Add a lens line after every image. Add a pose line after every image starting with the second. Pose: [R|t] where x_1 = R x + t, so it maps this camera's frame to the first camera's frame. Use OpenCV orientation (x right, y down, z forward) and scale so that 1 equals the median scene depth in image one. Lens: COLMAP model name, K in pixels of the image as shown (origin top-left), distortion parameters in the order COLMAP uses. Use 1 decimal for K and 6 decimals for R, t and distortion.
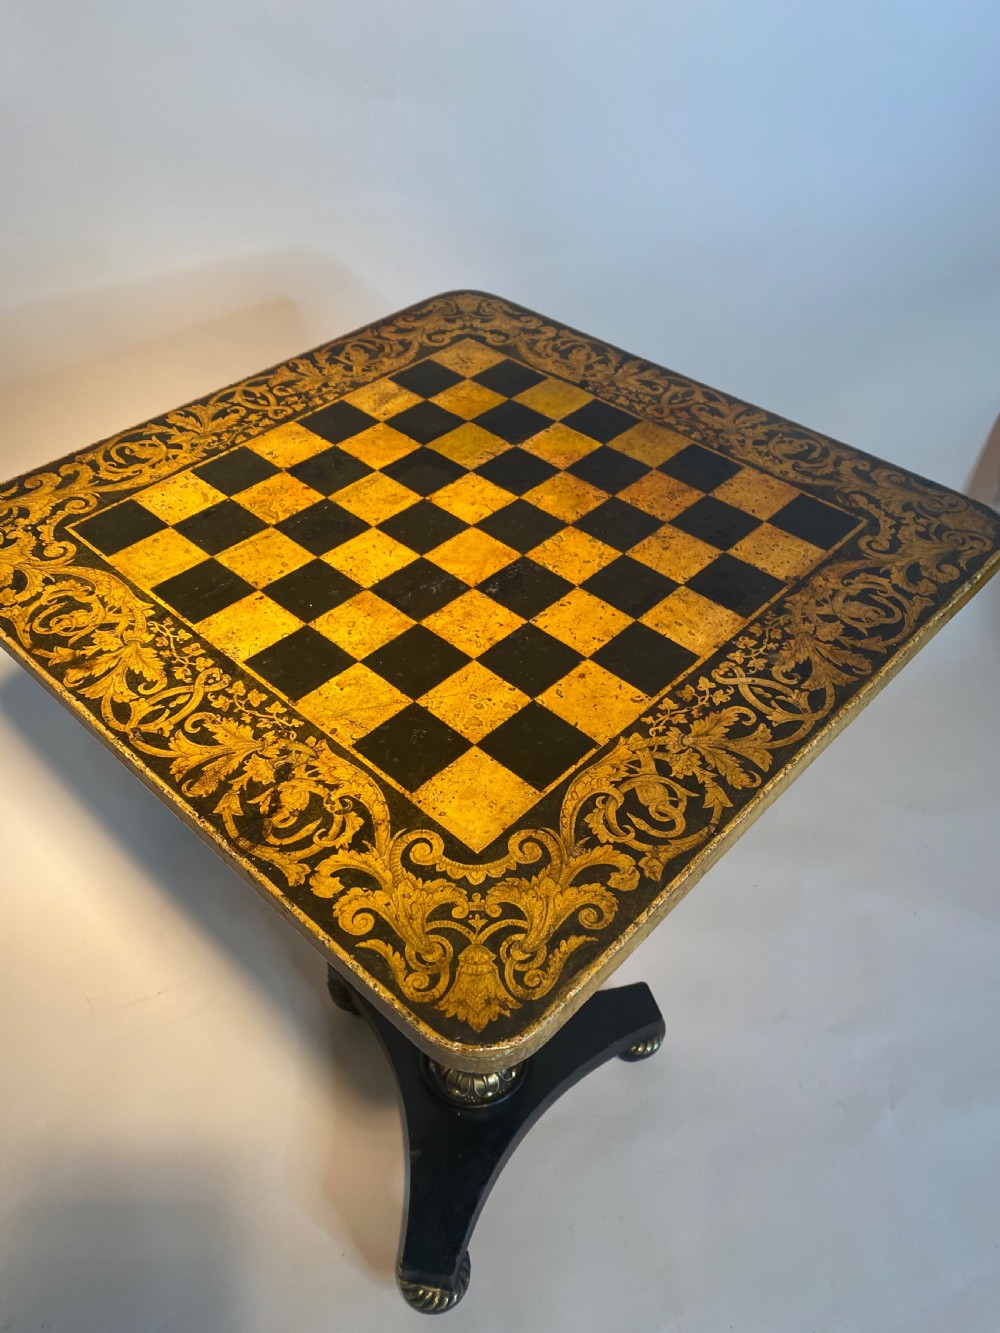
lens RADIAL K [[1047.1, 0, 513.3], [0, 1047.1, 666.3], [0, 0, 1]] dist [0.085319, -0.225946]
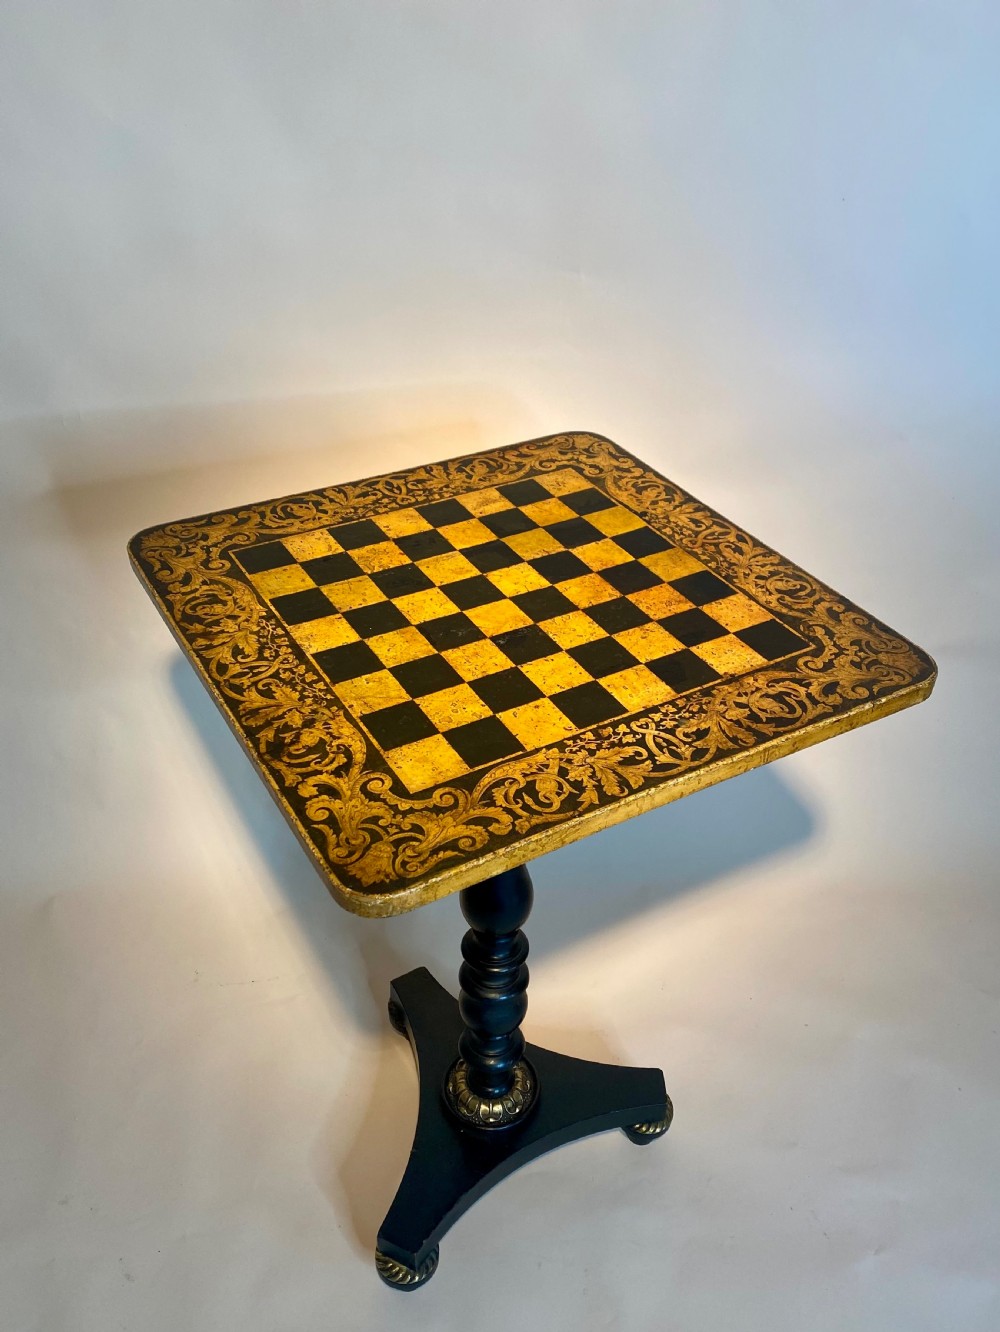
lens RADIAL K [[1110.0, 0, 518.1], [0, 1110.0, 719.4], [0, 0, 1]] dist [0.092518, -0.078079]
pose [[0.959821, 0.184564, -0.211374, 0.331496], [-0.203547, 0.976437, -0.071691, 0.126348], [0.193162, 0.111835, 0.974772, -0.387758]]
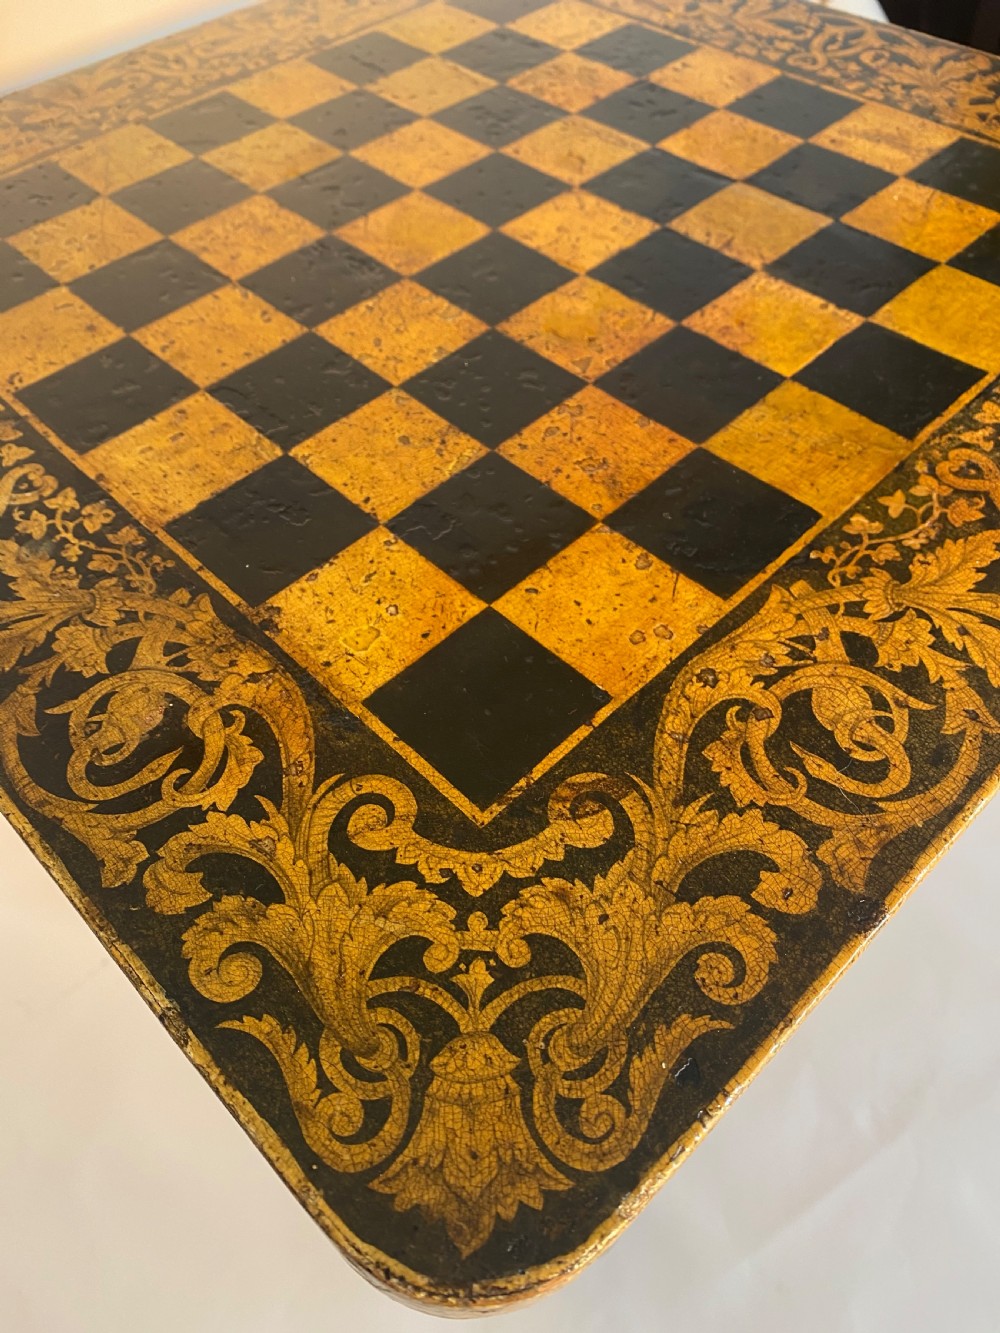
lens RADIAL K [[1047.1, 0, 481.2], [0, 1047.1, 653.0], [0, 0, 1]] dist [0.085319, -0.225946]
pose [[-0.055441, 0.776319, -0.627897, 0.581250], [-0.657710, 0.444753, 0.607957, -0.428913], [0.751228, 0.446680, 0.485935, 0.902303]]
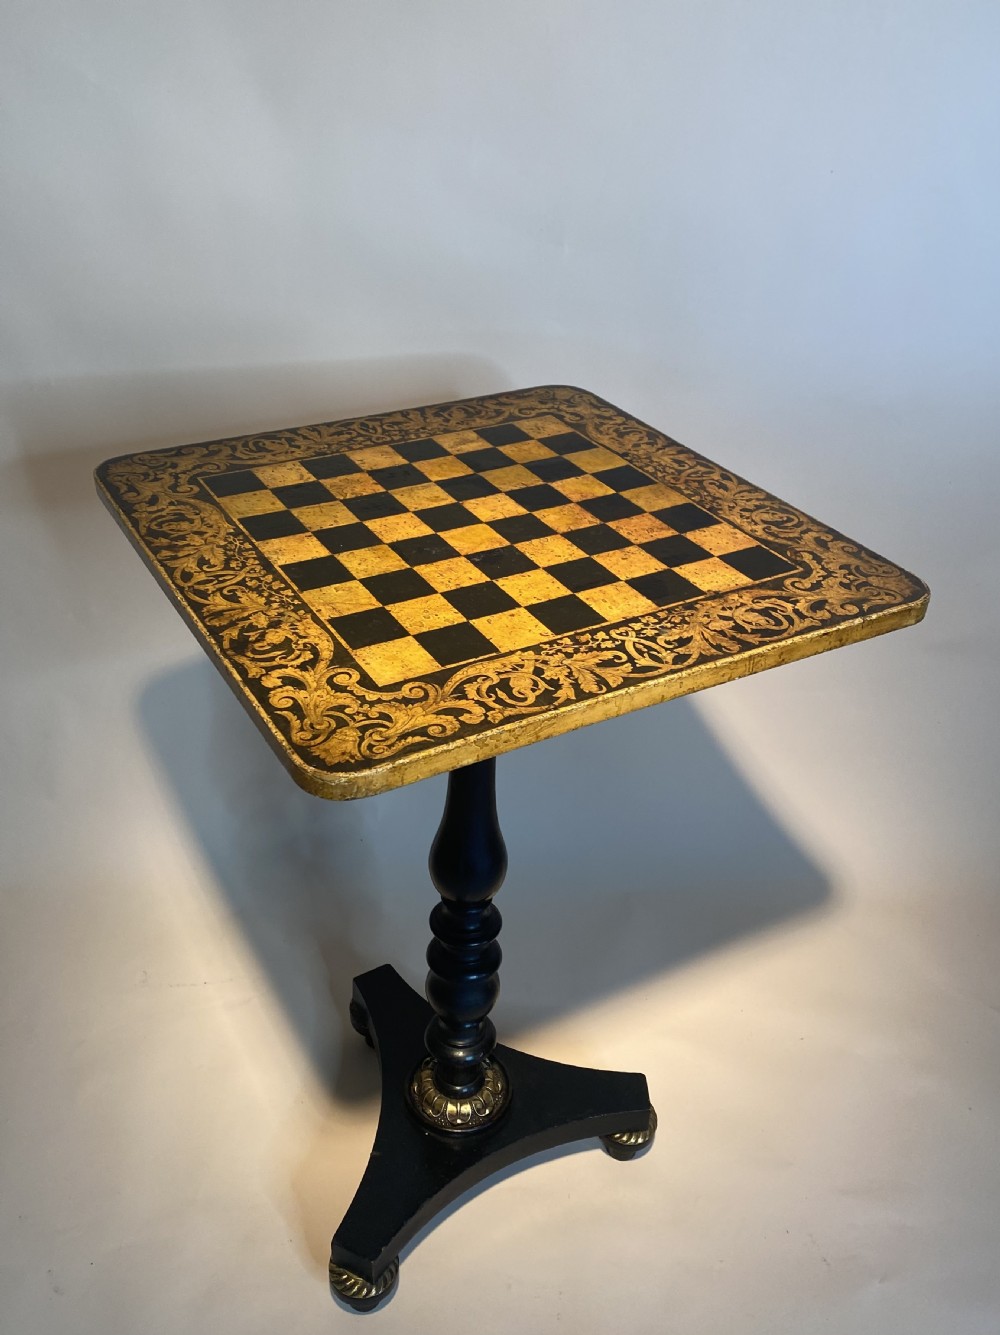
lens RADIAL K [[1173.6, 0, 489.2], [0, 1173.6, 675.3], [0, 0, 1]] dist [0.091215, -0.073104]
pose [[0.956038, 0.176687, -0.234038, 0.373212], [-0.217442, 0.962617, -0.161514, 0.306832], [0.196751, 0.205303, 0.958718, -0.374436]]
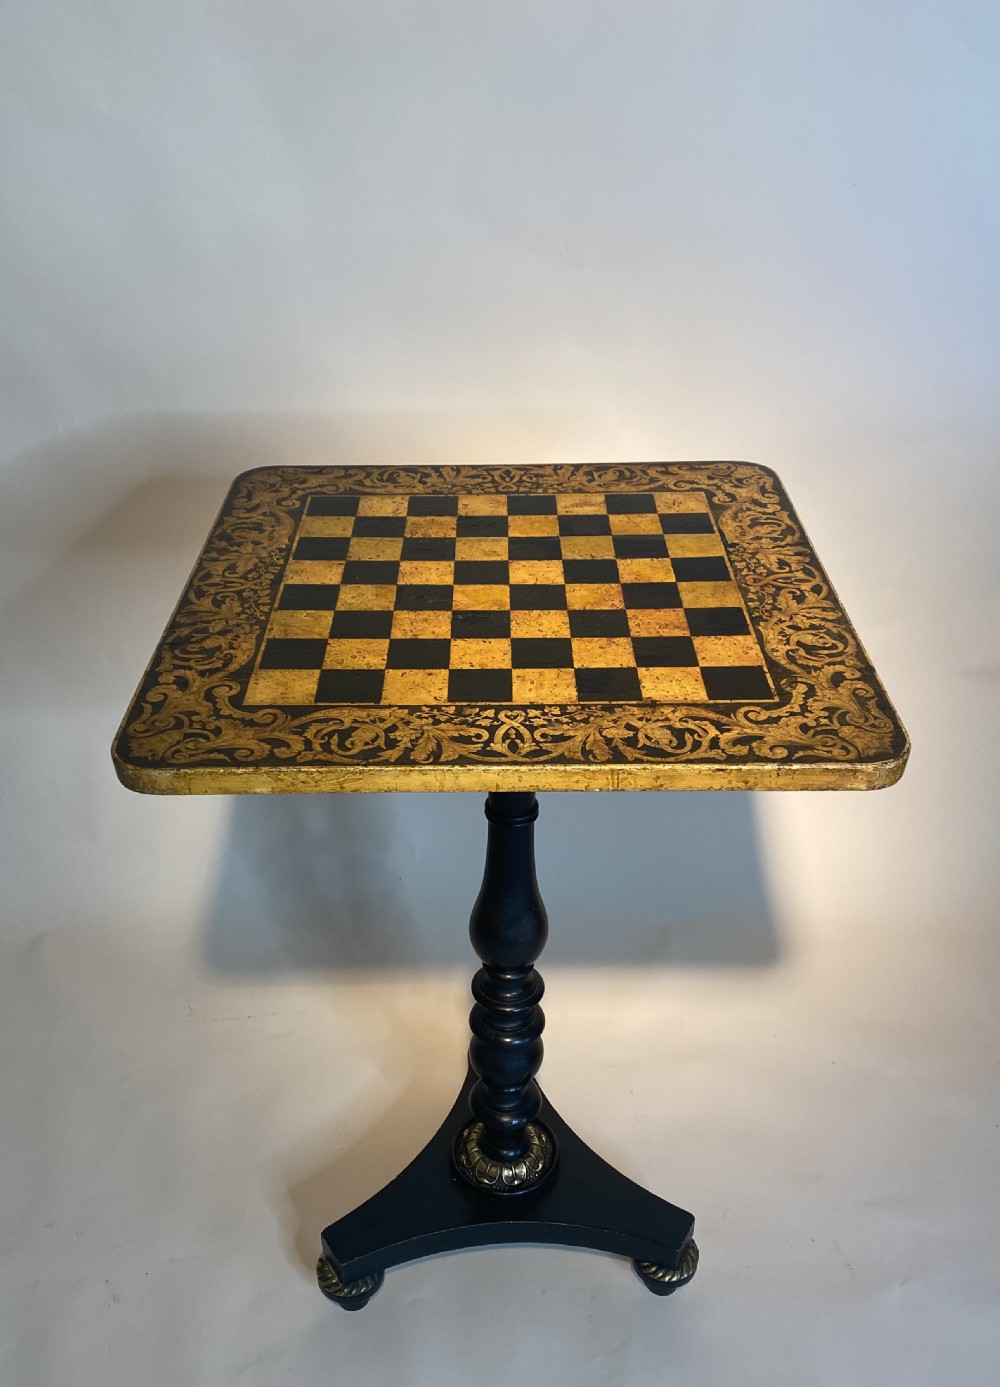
lens RADIAL K [[1222.4, 0, 507.8], [0, 1222.4, 791.3], [0, 0, 1]] dist [0.095305, -0.039800]
pose [[0.691918, 0.410927, -0.593624, 1.033347], [-0.487861, 0.872214, 0.035134, 0.033946], [0.532205, 0.265296, 0.803975, -0.123098]]
